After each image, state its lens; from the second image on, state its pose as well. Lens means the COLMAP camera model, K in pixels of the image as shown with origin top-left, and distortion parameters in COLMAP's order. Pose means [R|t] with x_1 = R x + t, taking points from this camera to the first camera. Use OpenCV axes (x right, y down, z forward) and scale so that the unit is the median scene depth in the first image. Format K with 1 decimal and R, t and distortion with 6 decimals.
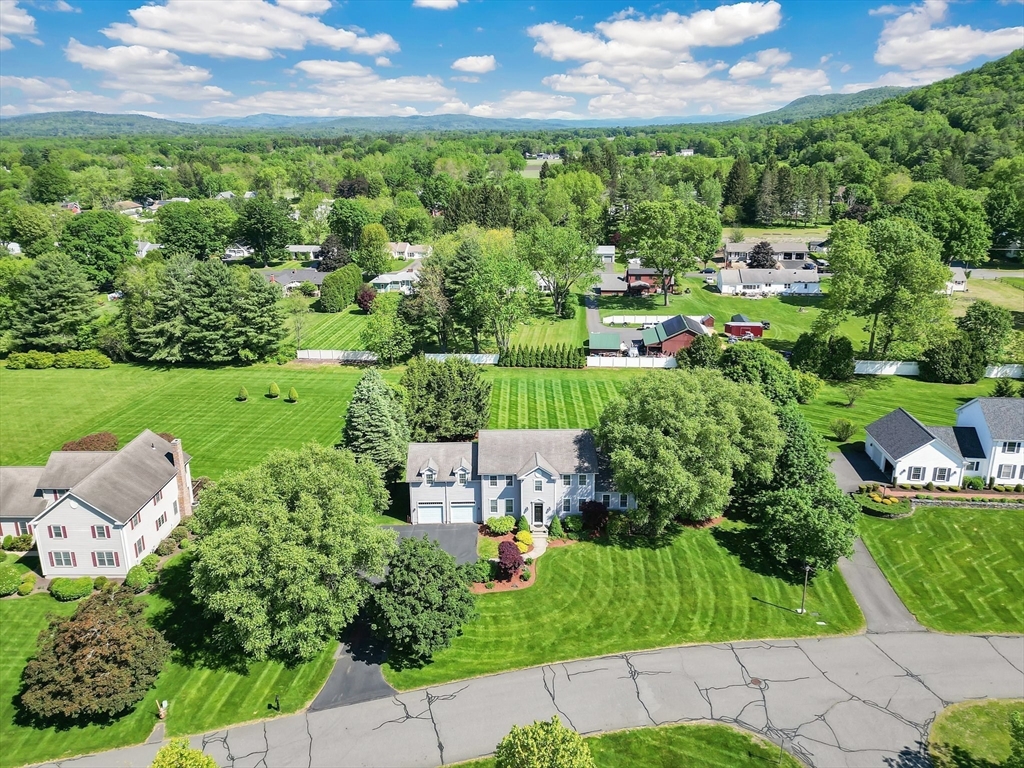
lens RADIAL K [[698.8, 0, 508.5], [0, 698.8, 356.1], [0, 0, 1]] dist [0.094458, -0.095311]
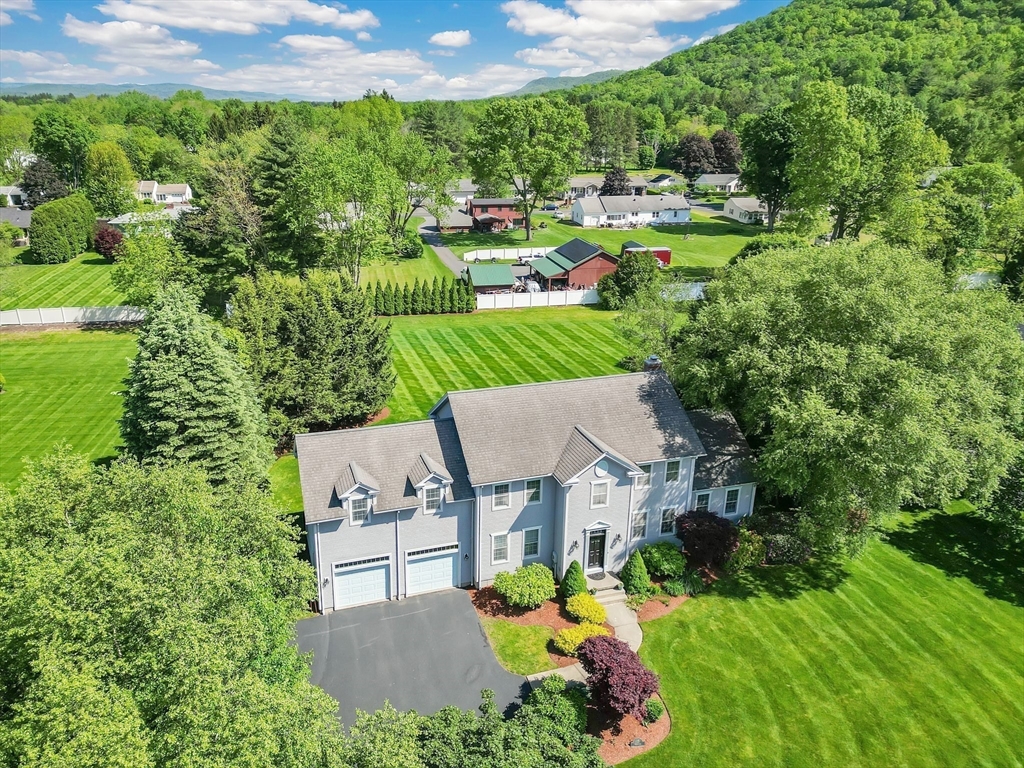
lens RADIAL K [[715.3, 0, 467.8], [0, 715.3, 381.9], [0, 0, 1]] dist [0.086659, -0.103117]
pose [[0.960083, -0.083276, 0.267033, -0.150950], [0.068853, 0.995639, 0.062947, 0.067368], [-0.271110, -0.042049, 0.961629, 0.516678]]
